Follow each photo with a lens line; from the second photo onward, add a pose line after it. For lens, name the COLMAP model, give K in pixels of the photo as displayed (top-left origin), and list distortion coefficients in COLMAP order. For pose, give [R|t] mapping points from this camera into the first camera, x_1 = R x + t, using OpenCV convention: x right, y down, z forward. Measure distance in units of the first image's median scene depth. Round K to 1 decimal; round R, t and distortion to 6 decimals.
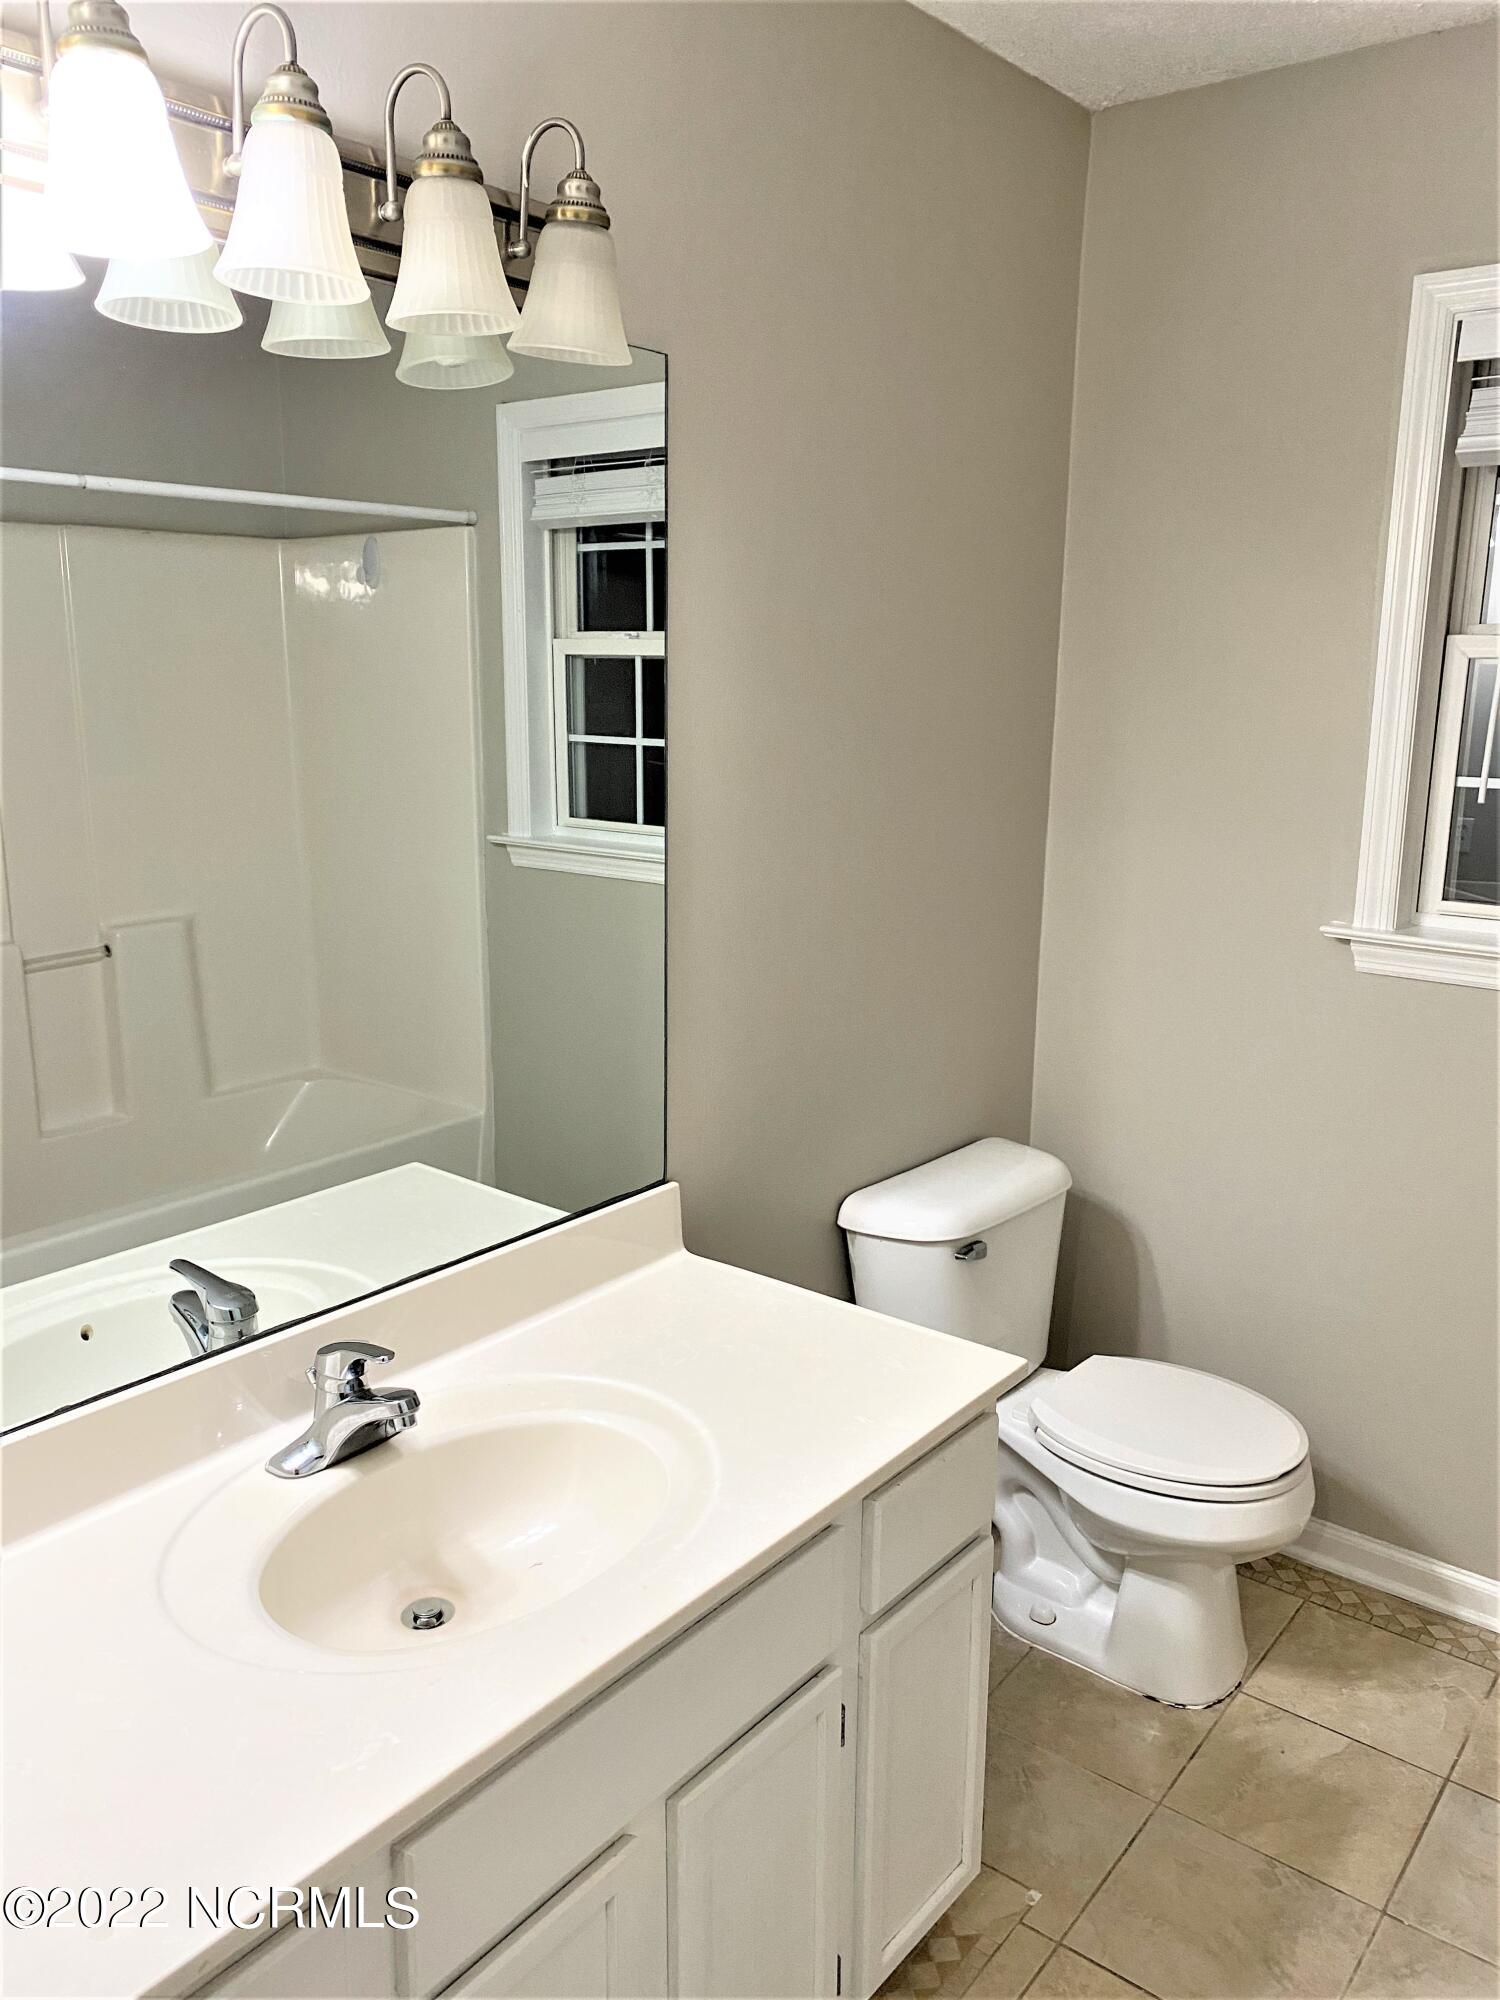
lens RADIAL K [[1537.1, 0, 753.7], [0, 1537.1, 996.7], [0, 0, 1]] dist [0.019206, -0.004052]
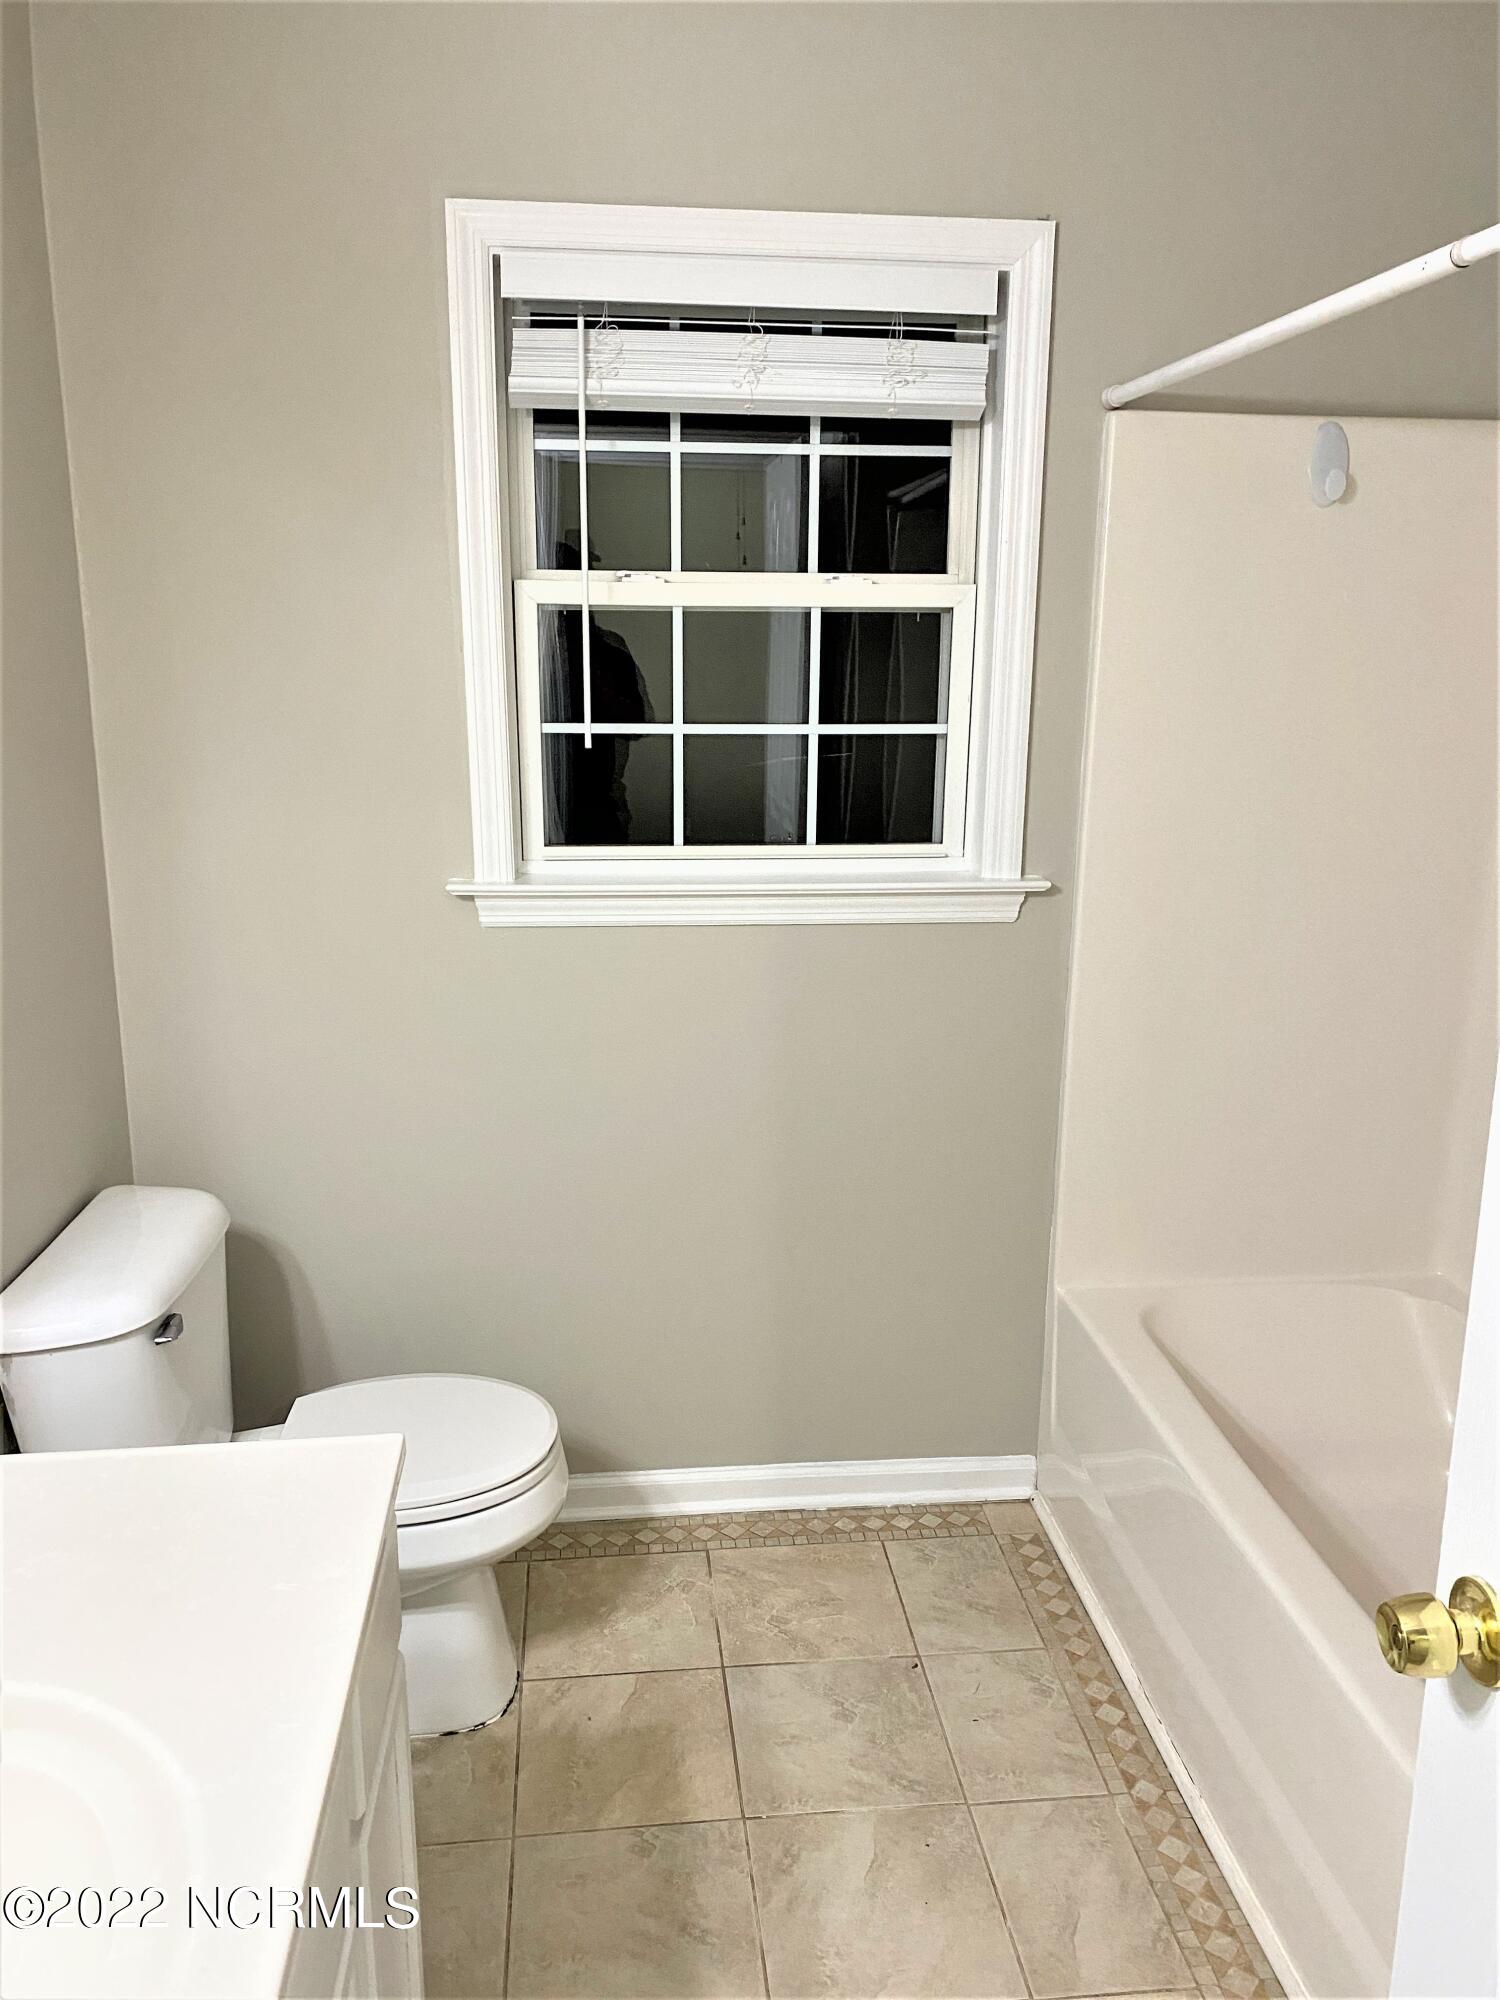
lens RADIAL K [[1537.1, 0, 750.5], [0, 1537.1, 1004.4], [0, 0, 1]] dist [0.019206, -0.004052]
pose [[0.708735, -0.169468, 0.684818, -0.176970], [0.142467, 0.985100, 0.096334, -0.040789], [-0.690940, 0.029289, 0.722319, 0.195333]]
